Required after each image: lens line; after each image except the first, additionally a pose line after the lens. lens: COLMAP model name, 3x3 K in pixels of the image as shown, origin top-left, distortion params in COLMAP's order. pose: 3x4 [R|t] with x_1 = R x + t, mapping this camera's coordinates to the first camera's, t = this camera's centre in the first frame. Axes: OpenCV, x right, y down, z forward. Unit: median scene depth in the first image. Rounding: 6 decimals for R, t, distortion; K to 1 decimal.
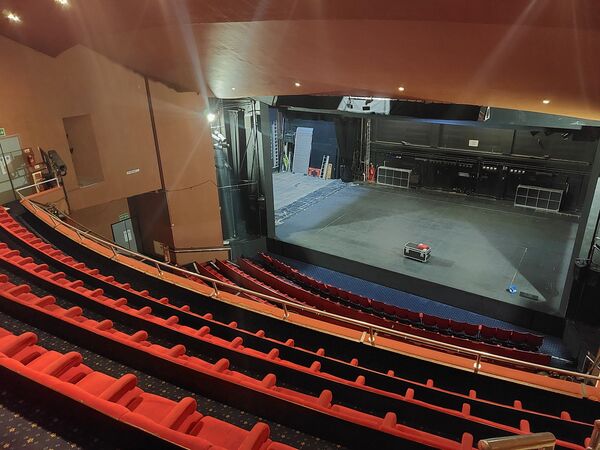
lens RADIAL K [[425.0, 0, 300.0], [0, 425.0, 225.0], [0, 0, 1]] dist [0.076592, -0.004864]
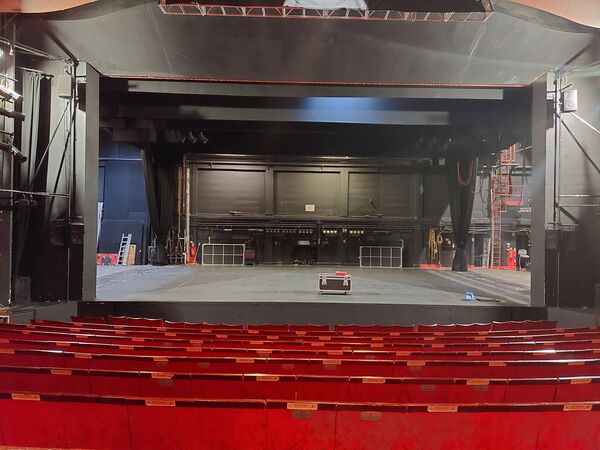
lens RADIAL K [[425.0, 0, 300.0], [0, 425.0, 225.0], [0, 0, 1]] dist [0.076592, -0.004864]
pose [[0.818346, 0.047108, 0.572792, -0.146444], [0.180742, 0.924974, -0.334299, 0.151942], [-0.545565, 0.377100, 0.748434, 0.334370]]
